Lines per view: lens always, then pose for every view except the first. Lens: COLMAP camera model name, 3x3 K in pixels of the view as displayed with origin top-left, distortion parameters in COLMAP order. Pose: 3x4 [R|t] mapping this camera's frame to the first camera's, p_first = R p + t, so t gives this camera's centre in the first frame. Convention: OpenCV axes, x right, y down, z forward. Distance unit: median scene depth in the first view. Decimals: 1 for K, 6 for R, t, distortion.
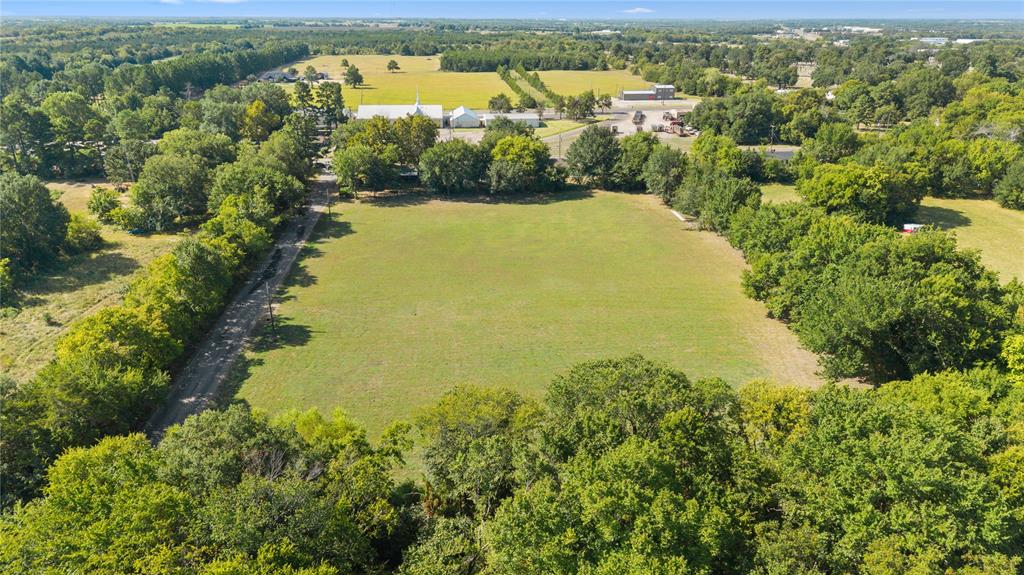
lens RADIAL K [[682.6, 0, 509.9], [0, 682.6, 312.6], [0, 0, 1]] dist [0.009770, 0.002290]
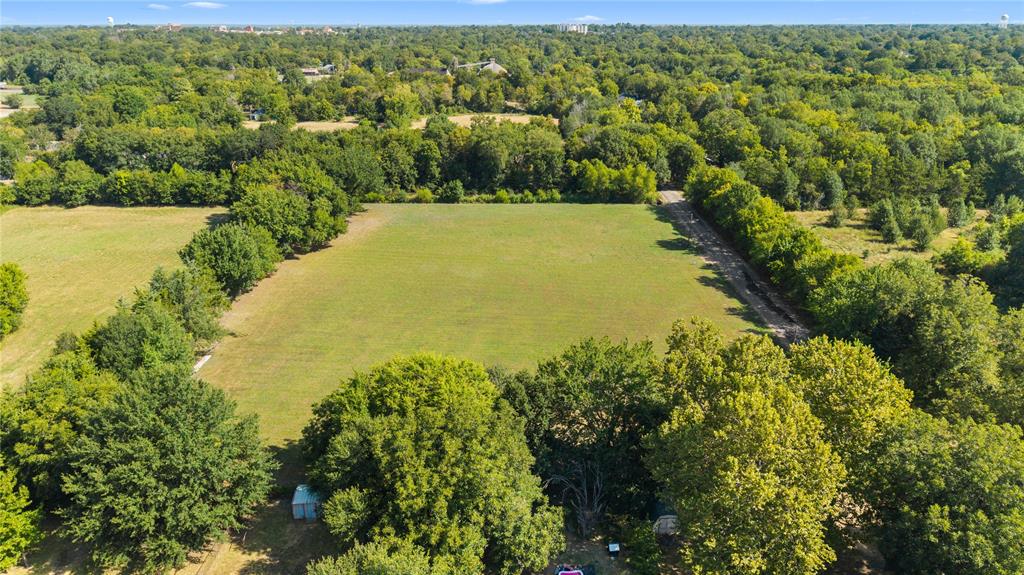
lens RADIAL K [[671.6, 0, 519.2], [0, 671.6, 314.5], [0, 0, 1]] dist [0.061133, -0.073354]
pose [[-0.996280, -0.033865, 0.079244, -0.065782], [0.034748, 0.683618, 0.729012, -0.542552], [-0.078860, 0.729054, -0.679898, 1.237671]]
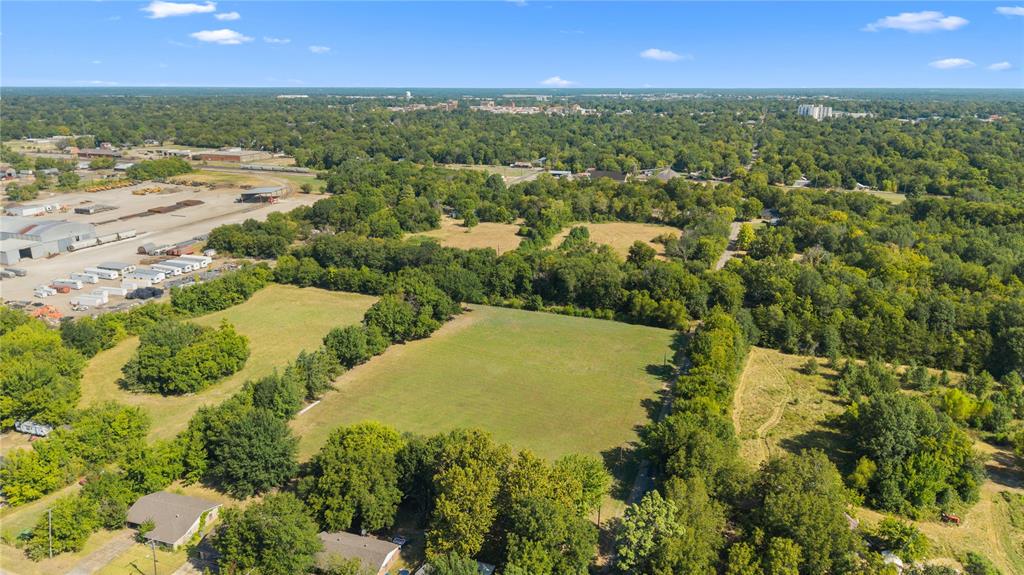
lens RADIAL K [[686.5, 0, 512.0], [0, 686.5, 287.5], [0, 0, 1]] dist [0.064516, -0.071261]
pose [[-0.894853, -0.128719, 0.427399, -0.447675], [0.176389, 0.777608, 0.603501, -0.826676], [-0.410031, 0.615433, -0.673140, 1.375925]]
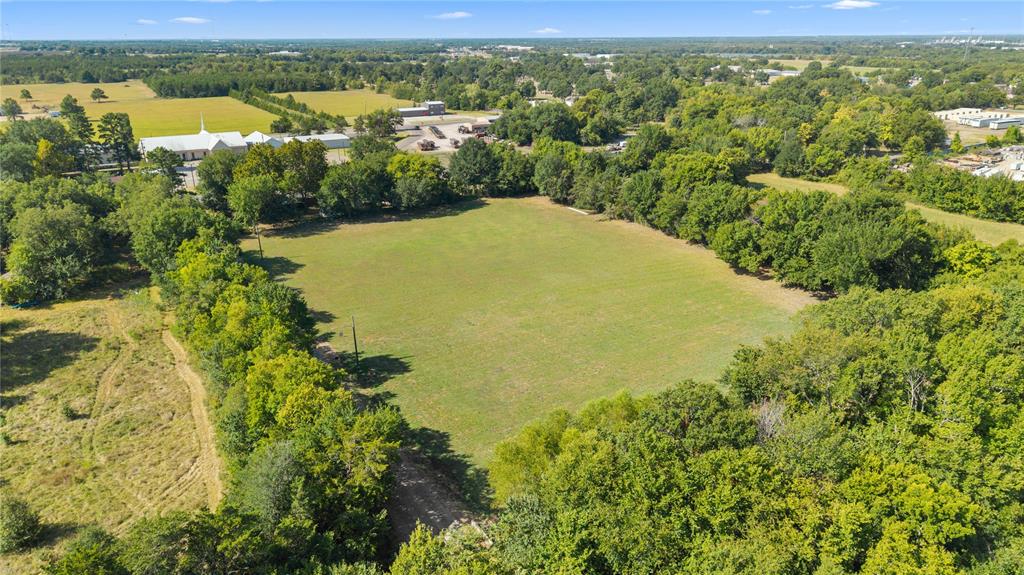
lens RADIAL K [[686.5, 0, 512.0], [0, 686.5, 287.5], [0, 0, 1]] dist [0.064516, -0.071261]
pose [[0.895258, -0.160640, 0.415581, -0.318698], [0.185839, 0.982364, -0.020615, -0.012718], [-0.404940, 0.095687, 0.909323, 0.019683]]
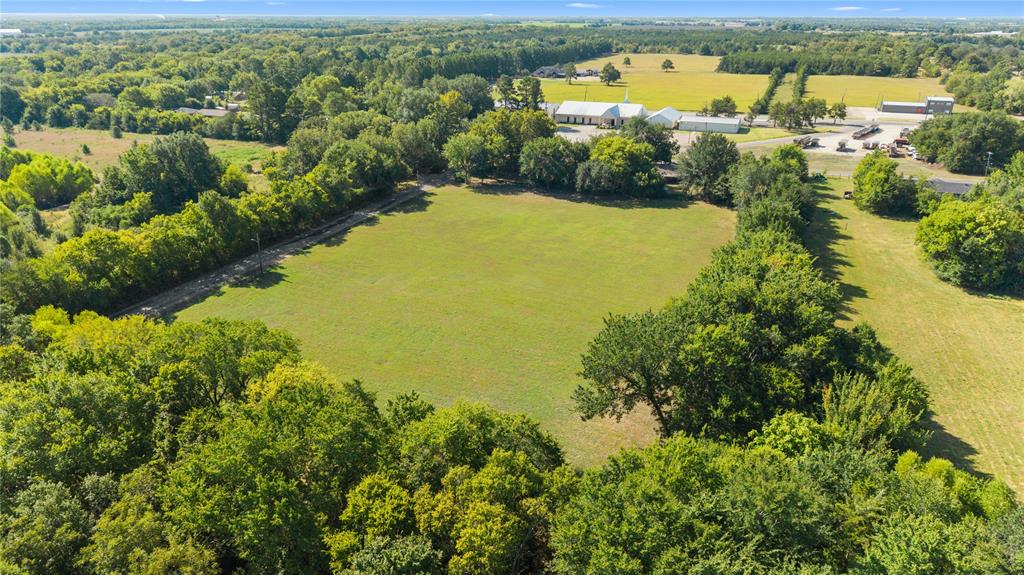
lens RADIAL K [[686.5, 0, 512.0], [0, 686.5, 287.5], [0, 0, 1]] dist [0.064516, -0.071261]
pose [[0.887169, 0.172622, -0.427941, 0.339229], [-0.187300, 0.982271, 0.007933, -0.026688], [0.421723, 0.073116, 0.903772, 0.057336]]
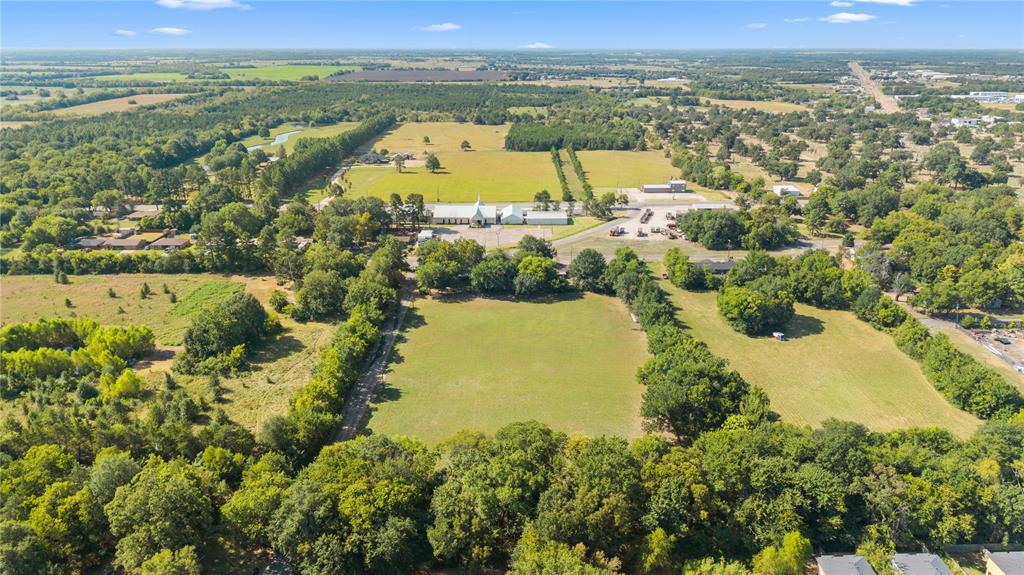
lens RADIAL K [[686.5, 0, 512.0], [0, 686.5, 287.5], [0, 0, 1]] dist [0.064516, -0.071261]
pose [[0.994574, 0.028574, -0.100034, 0.116726], [-0.035713, 0.996885, -0.070317, -0.082979], [0.097714, 0.073508, 0.992496, -0.530887]]
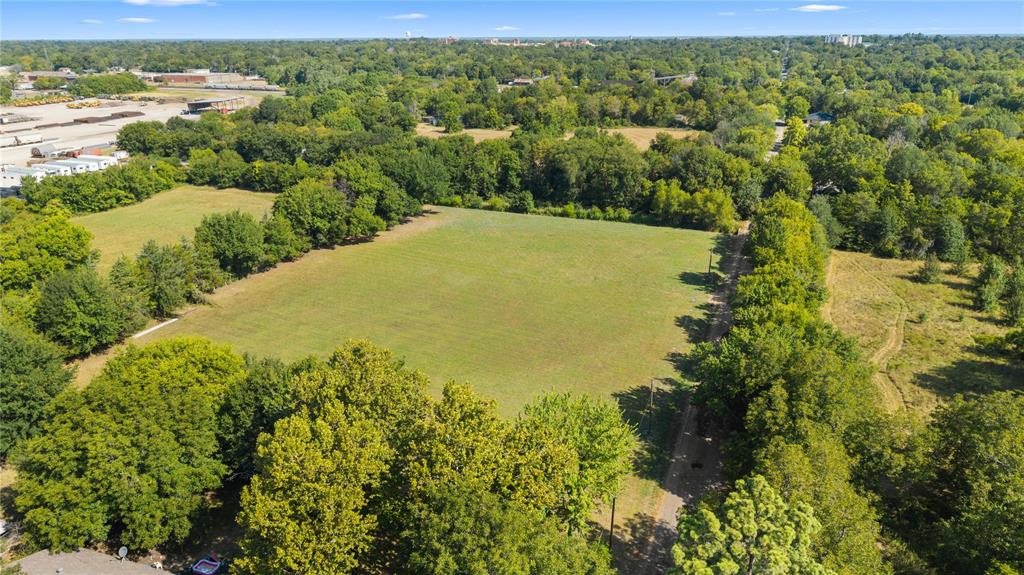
lens RADIAL K [[686.5, 0, 512.0], [0, 686.5, 287.5], [0, 0, 1]] dist [0.064516, -0.071261]
pose [[-0.889845, -0.153573, 0.429641, -0.340352], [0.186180, 0.737472, 0.649209, -0.517431], [-0.416549, 0.657685, -0.627644, 1.167163]]
